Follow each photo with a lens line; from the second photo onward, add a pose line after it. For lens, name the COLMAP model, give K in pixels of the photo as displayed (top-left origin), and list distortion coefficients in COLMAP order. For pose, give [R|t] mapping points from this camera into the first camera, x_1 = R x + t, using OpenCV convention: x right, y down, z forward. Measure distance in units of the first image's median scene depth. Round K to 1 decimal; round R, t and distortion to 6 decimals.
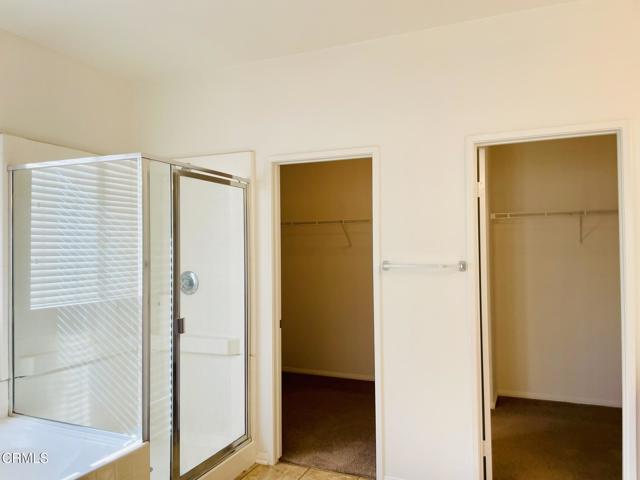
lens RADIAL K [[486.0, 0, 317.2], [0, 486.0, 237.9], [0, 0, 1]] dist [0.013903, -0.030227]
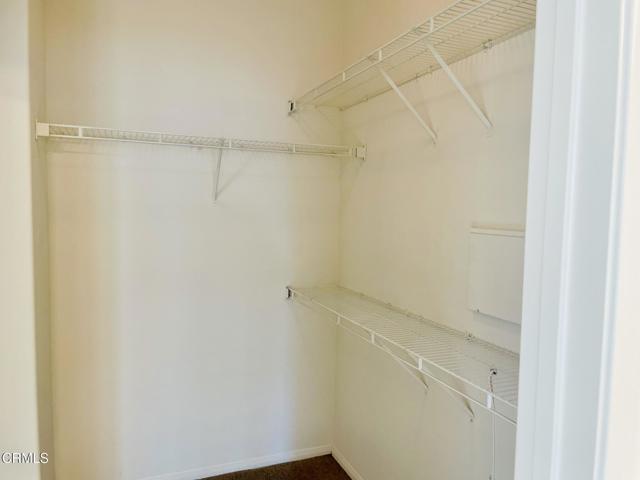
lens RADIAL K [[486.0, 0, 319.2], [0, 486.0, 239.2], [0, 0, 1]] dist [0.013903, -0.030227]
pose [[0.701444, -0.022745, 0.712362, 0.224597], [-0.045147, 0.996065, 0.076259, 0.008081], [-0.711293, -0.085653, 0.697657, 0.518735]]
